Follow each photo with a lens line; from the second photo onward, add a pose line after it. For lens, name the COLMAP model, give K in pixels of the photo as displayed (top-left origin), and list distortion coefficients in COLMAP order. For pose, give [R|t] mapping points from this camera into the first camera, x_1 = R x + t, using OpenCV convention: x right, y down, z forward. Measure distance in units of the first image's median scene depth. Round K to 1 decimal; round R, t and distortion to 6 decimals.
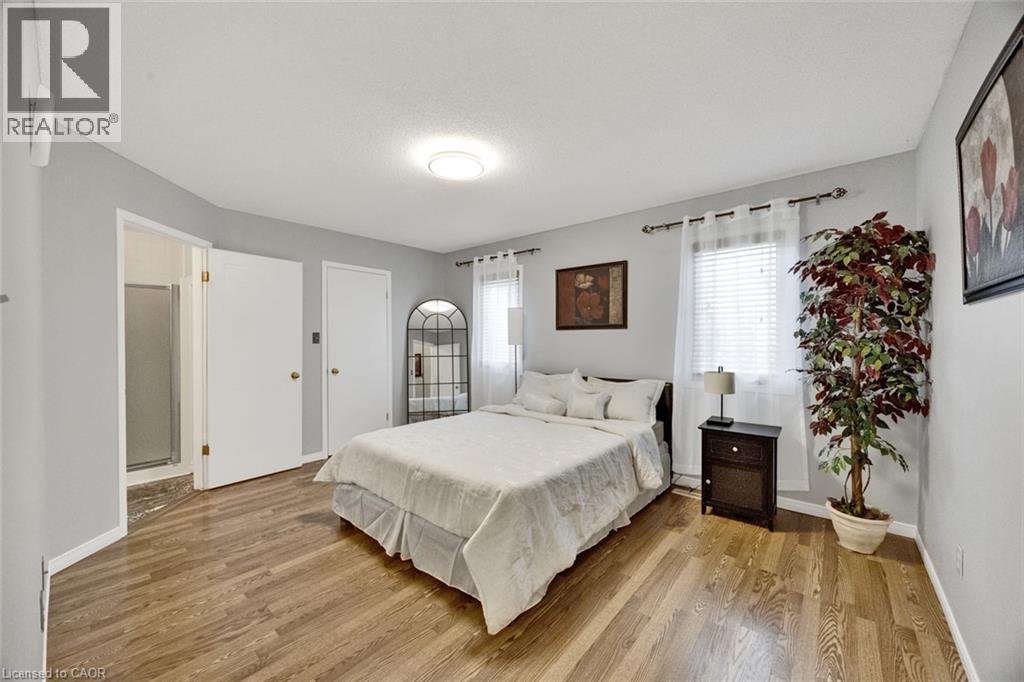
lens RADIAL K [[385.1, 0, 512.3], [0, 385.1, 341.5], [0, 0, 1]] dist [-0.001675, -0.000425]
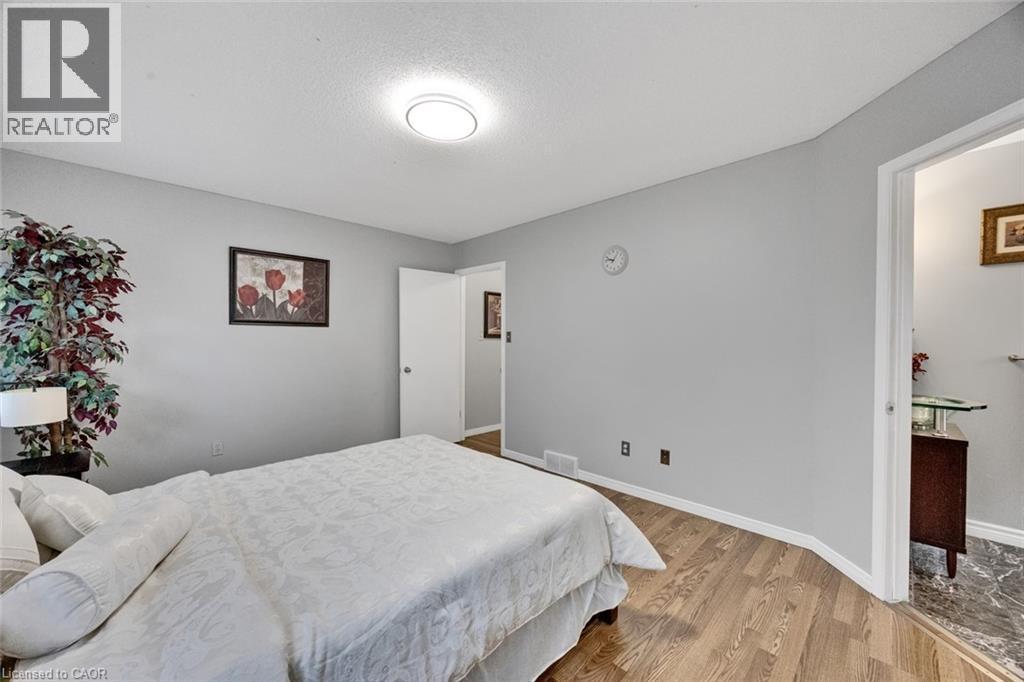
lens RADIAL K [[385.1, 0, 511.4], [0, 385.1, 342.4], [0, 0, 1]] dist [-0.001675, -0.000425]
pose [[-0.996930, 0.005911, 0.078076, -0.350748], [0.006362, 0.999964, 0.005535, -0.000821], [-0.078040, 0.006015, -0.996932, 1.785065]]
